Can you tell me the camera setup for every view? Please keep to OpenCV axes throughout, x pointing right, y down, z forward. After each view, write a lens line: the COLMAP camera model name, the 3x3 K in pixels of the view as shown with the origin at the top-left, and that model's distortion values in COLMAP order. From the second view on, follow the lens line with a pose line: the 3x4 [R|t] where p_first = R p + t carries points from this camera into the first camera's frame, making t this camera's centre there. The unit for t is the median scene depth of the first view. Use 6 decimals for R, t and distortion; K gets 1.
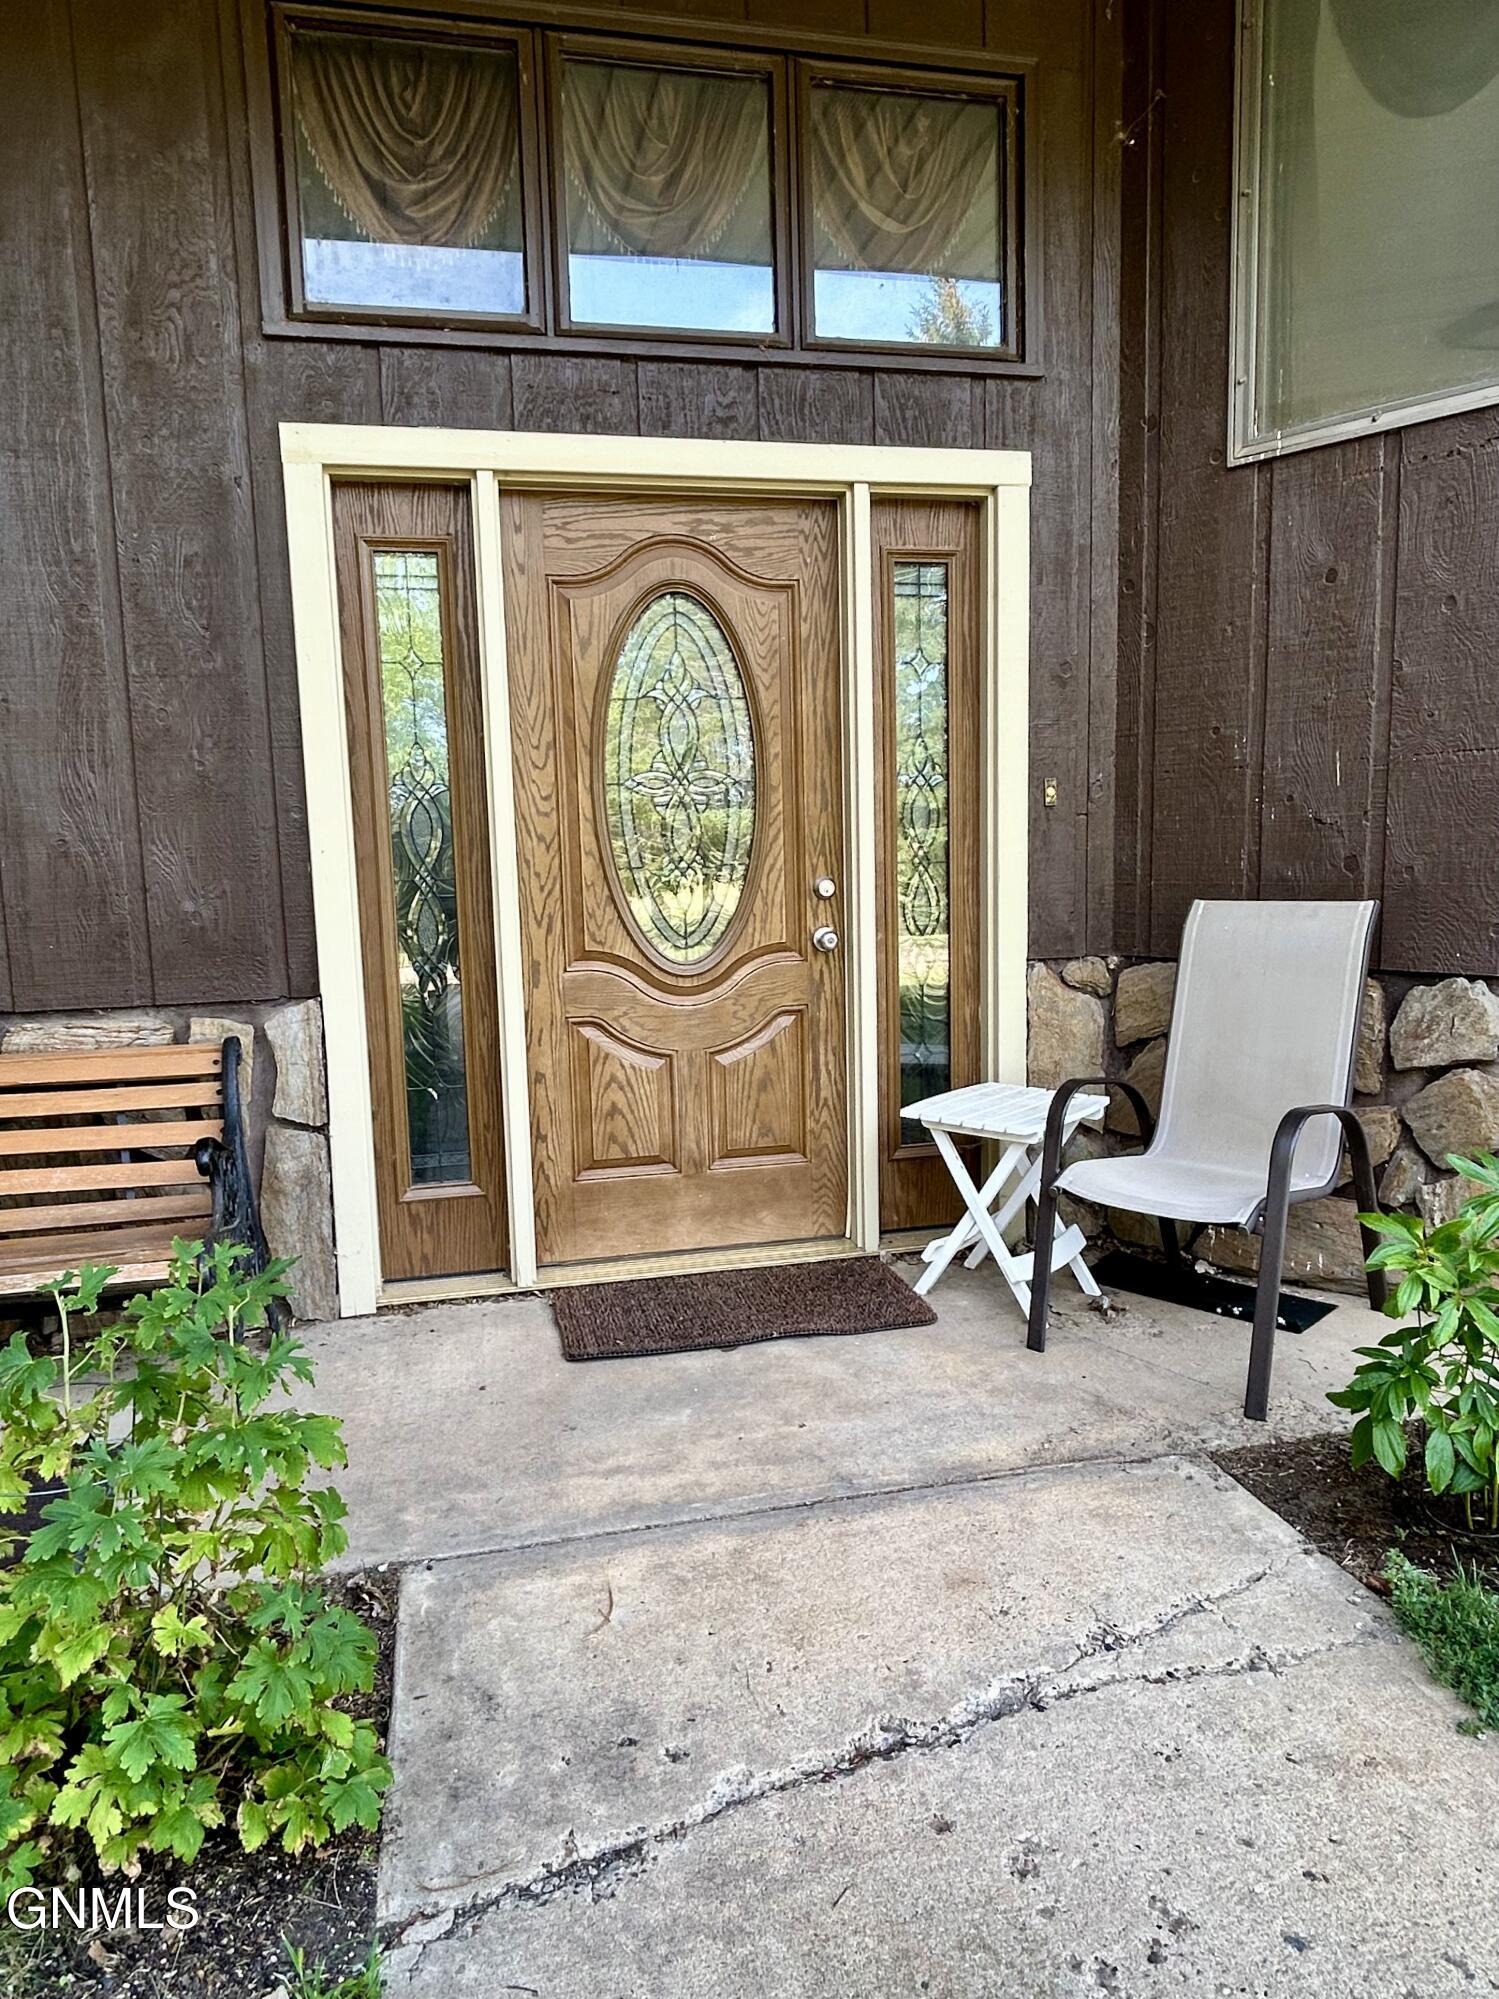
lens RADIAL K [[1296.7, 0, 757.8], [0, 1296.7, 1004.1], [0, 0, 1]] dist [0.016463, -0.028201]
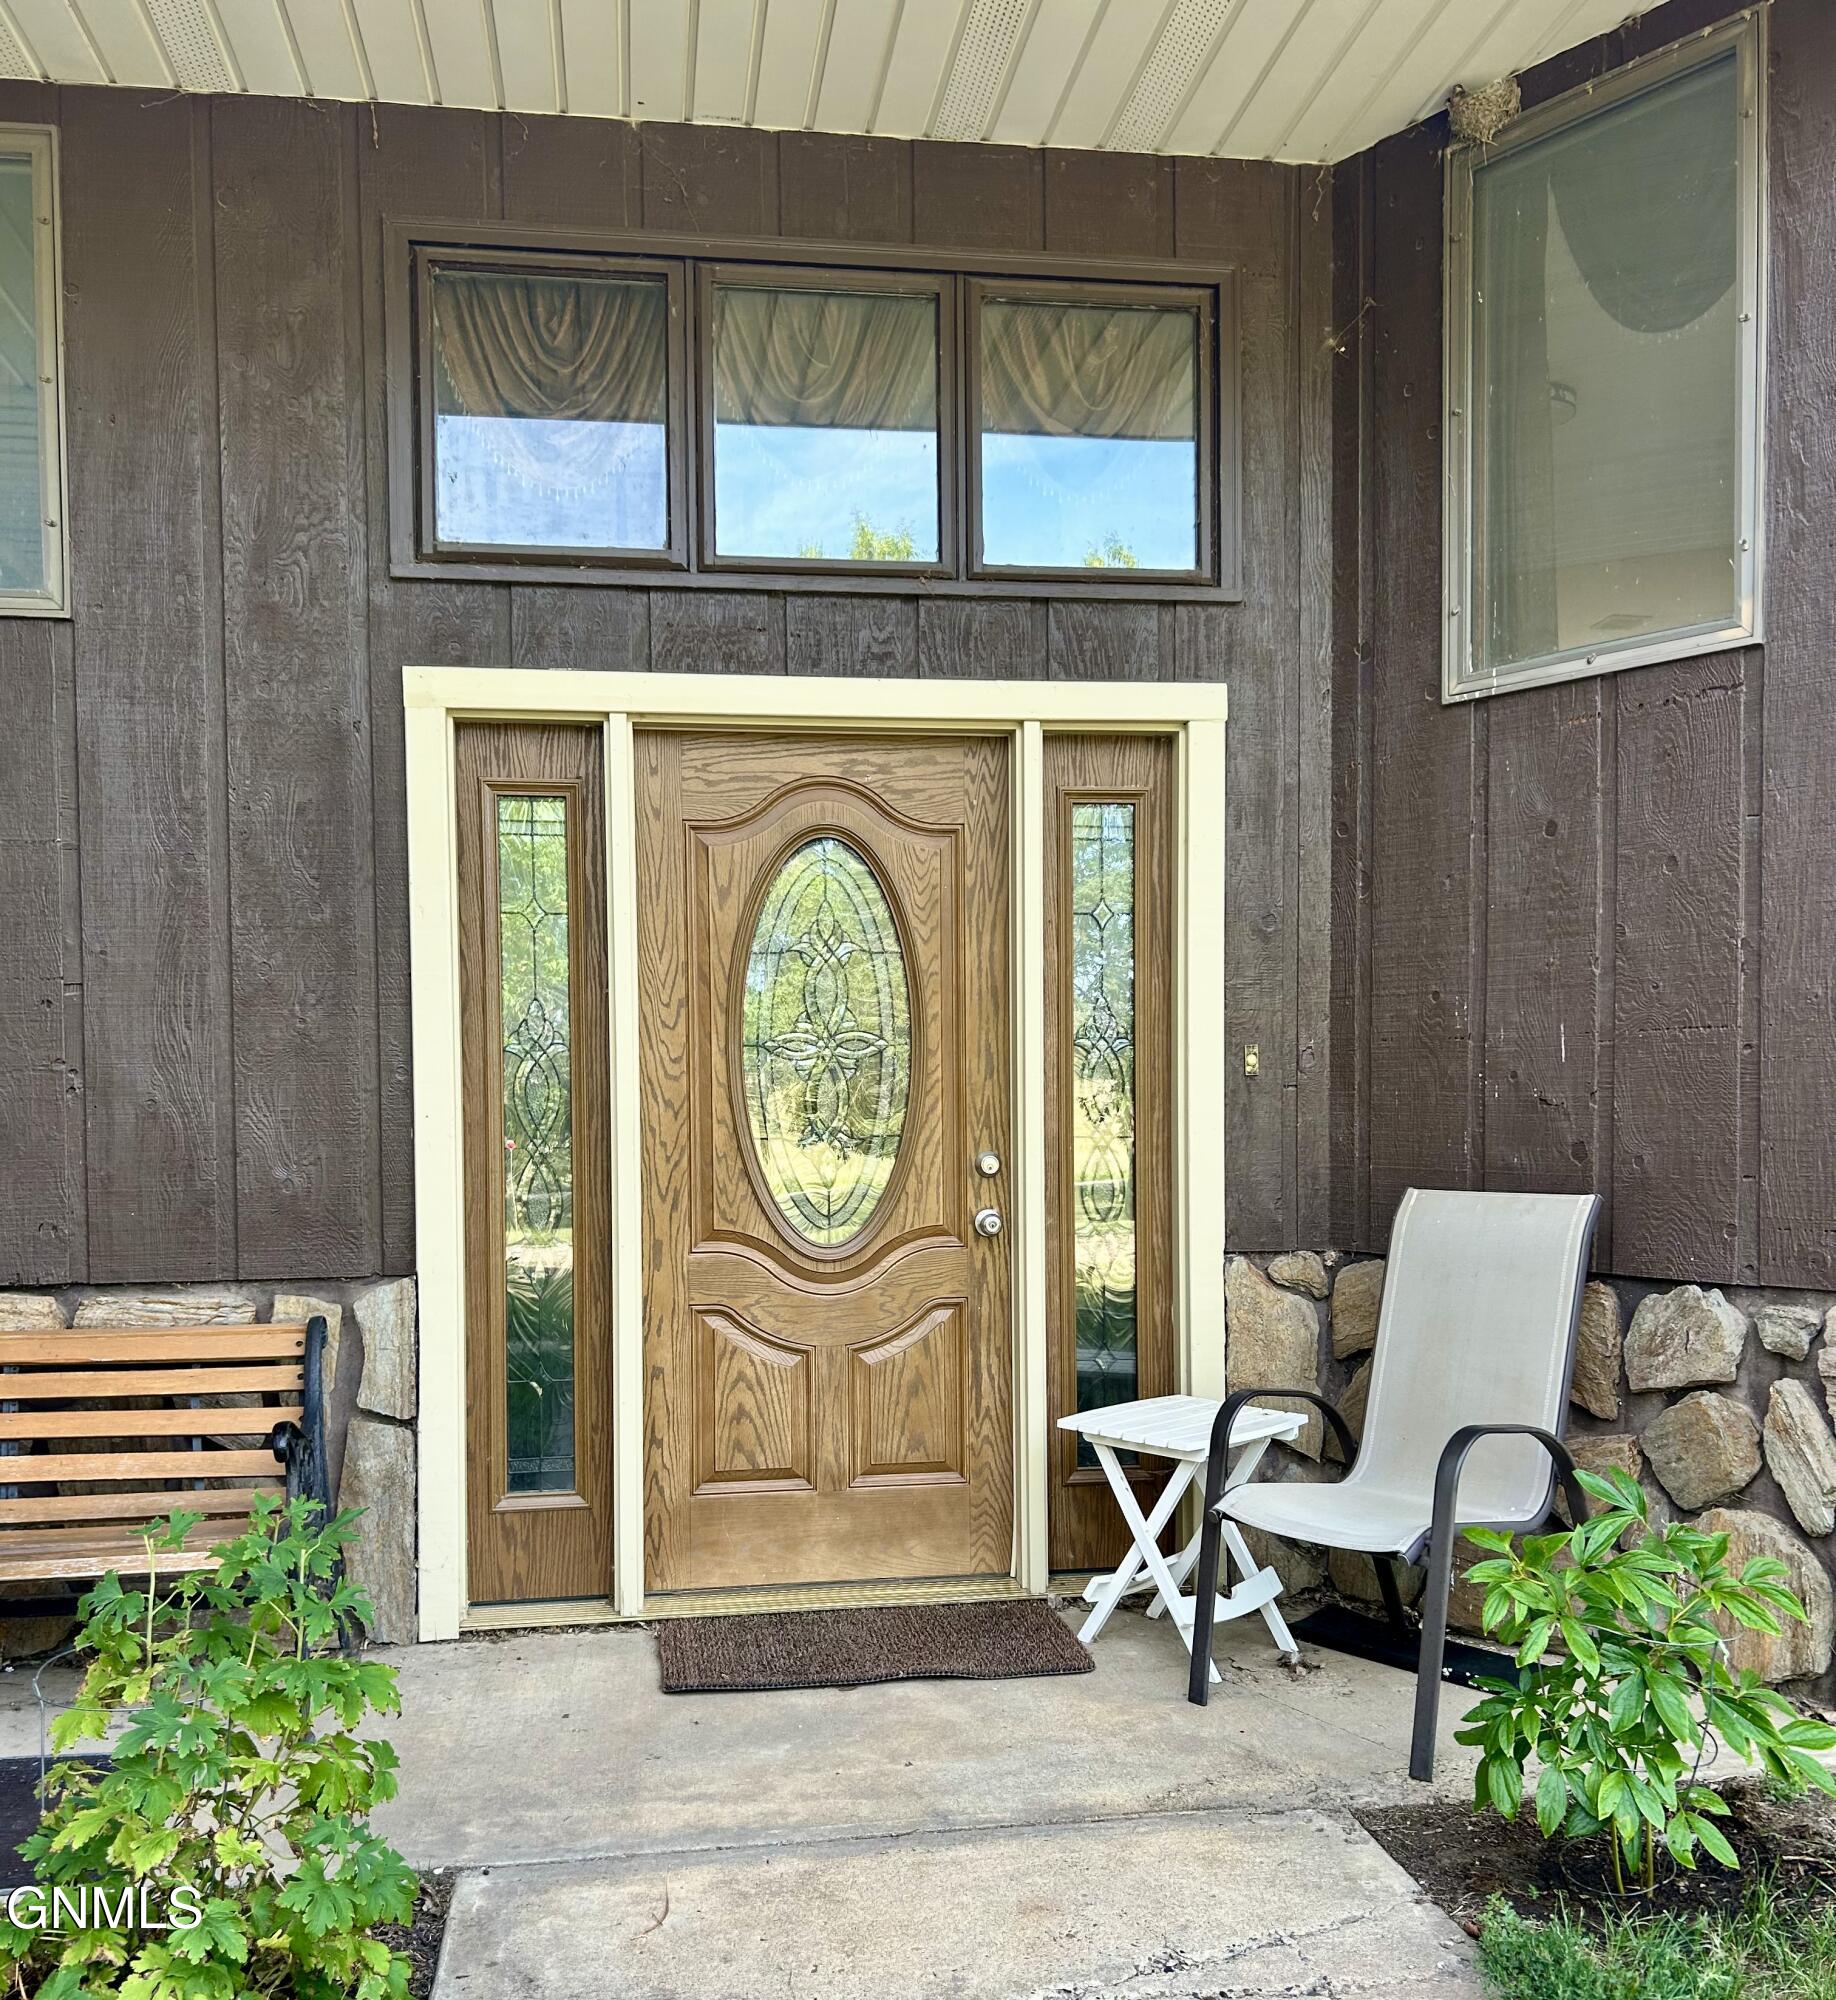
lens RADIAL K [[1824.2, 0, 915.4], [0, 1824.2, 1129.2], [0, 0, 1]] dist [0.152736, -0.368400]
pose [[0.996997, 0.018553, -0.075186, 0.103224], [-0.025871, 0.994893, -0.097559, 0.009312], [0.072992, 0.099211, 0.992386, -0.256061]]
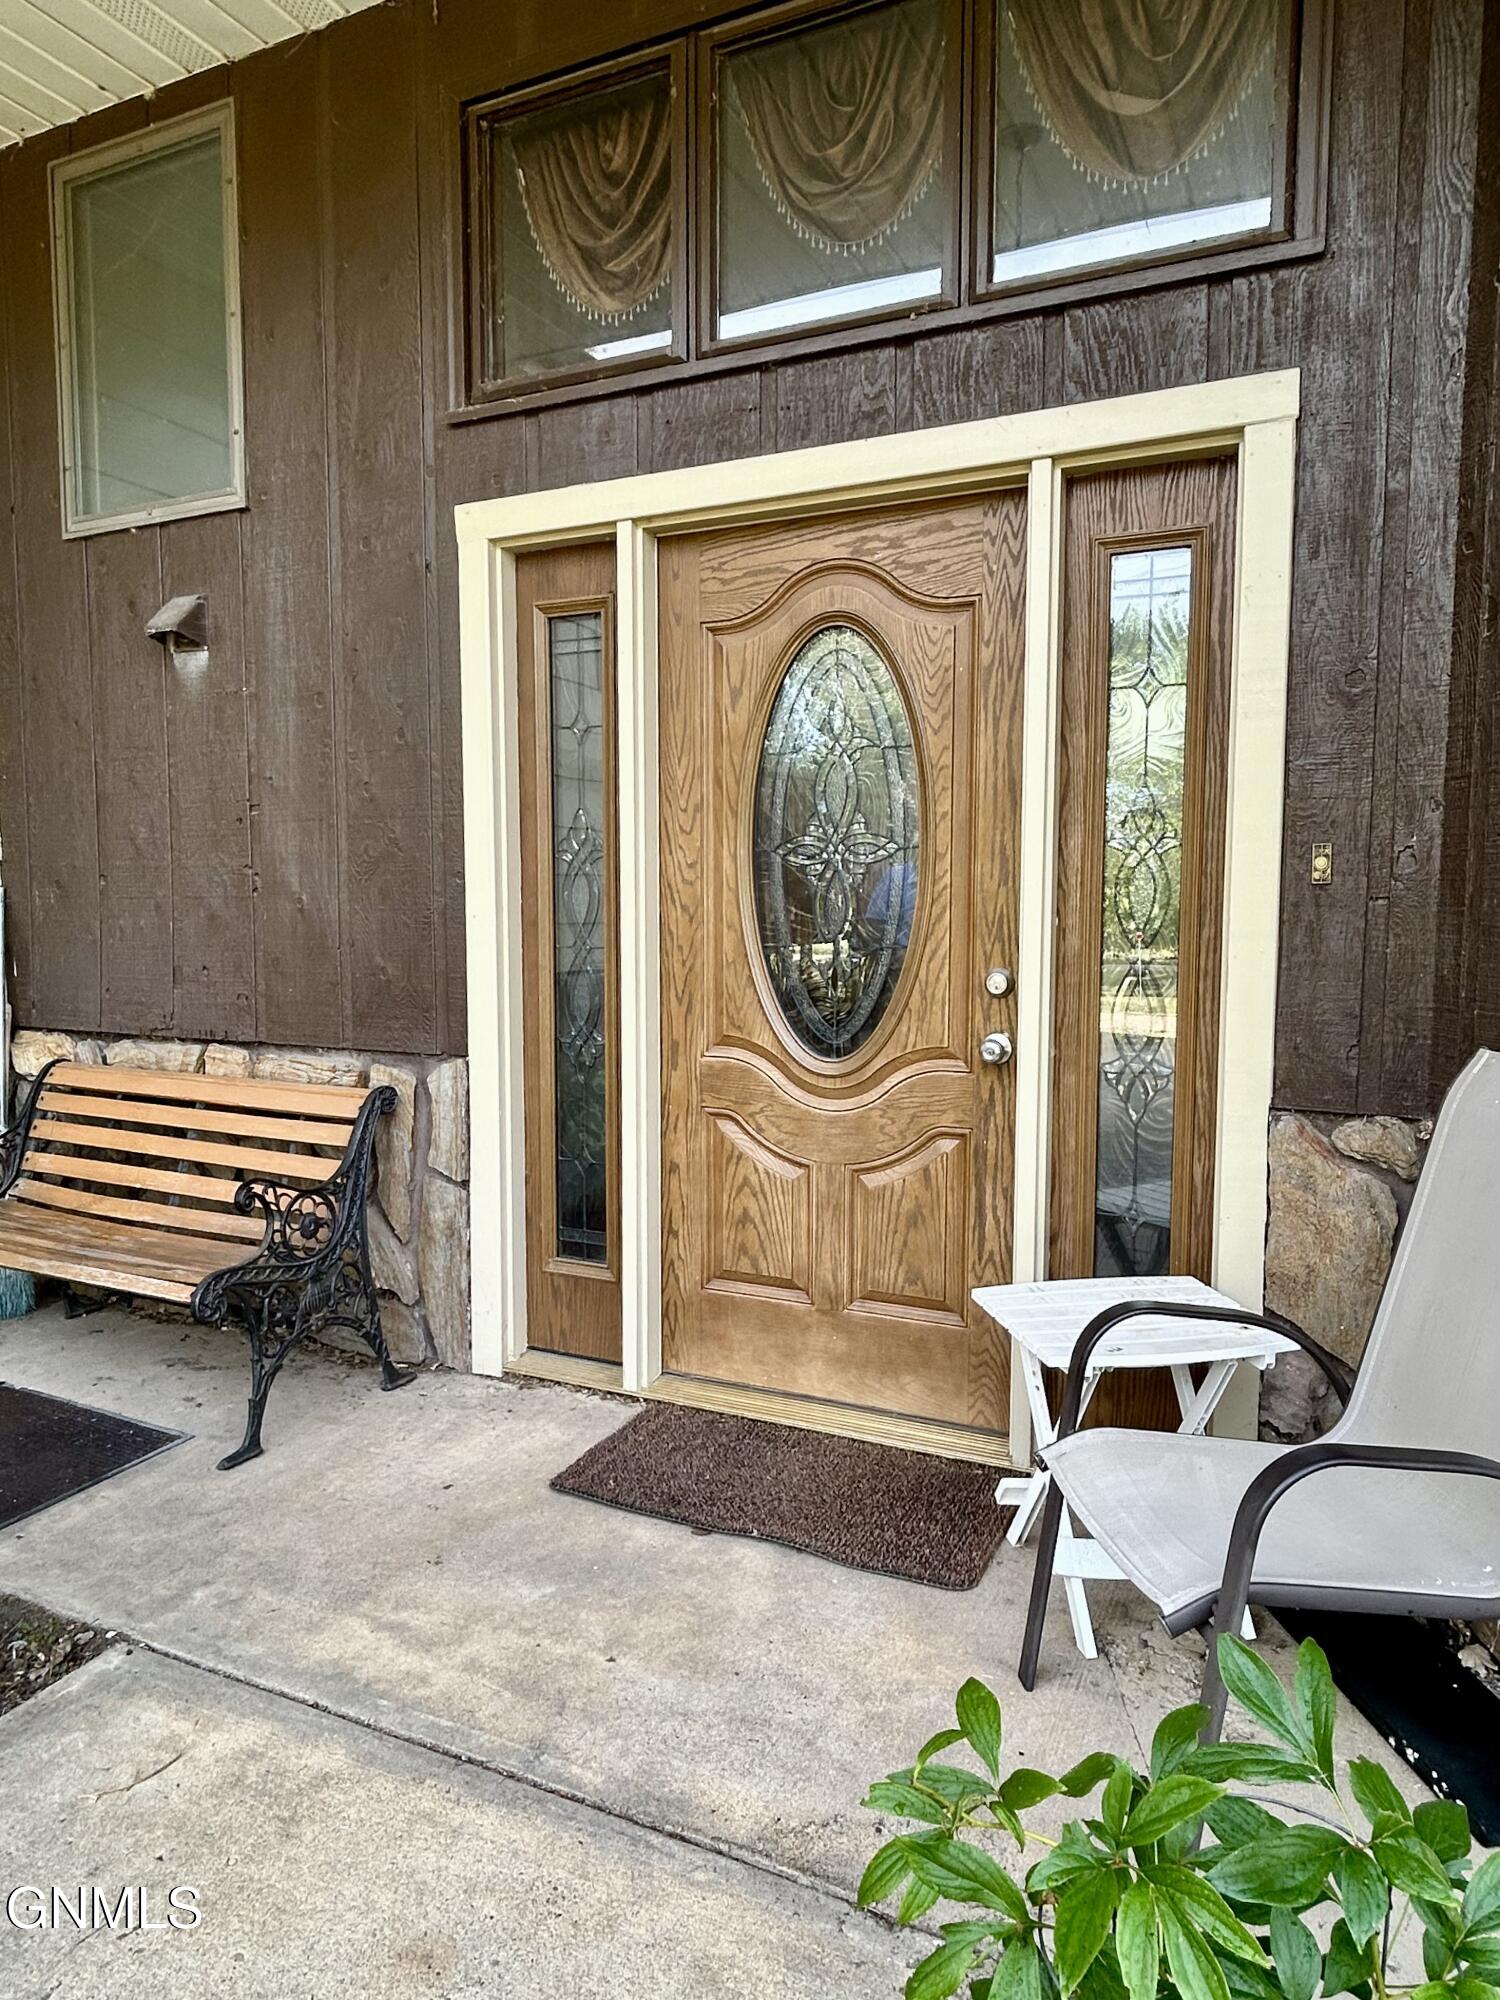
lens RADIAL K [[1297.4, 0, 758.3], [0, 1297.4, 1004.6], [0, 0, 1]] dist [0.016463, -0.028201]
pose [[0.779143, 0.080935, -0.621599, 0.463576], [-0.098012, 0.995163, 0.006722, -0.074127], [0.619136, 0.055687, 0.783307, 0.328485]]
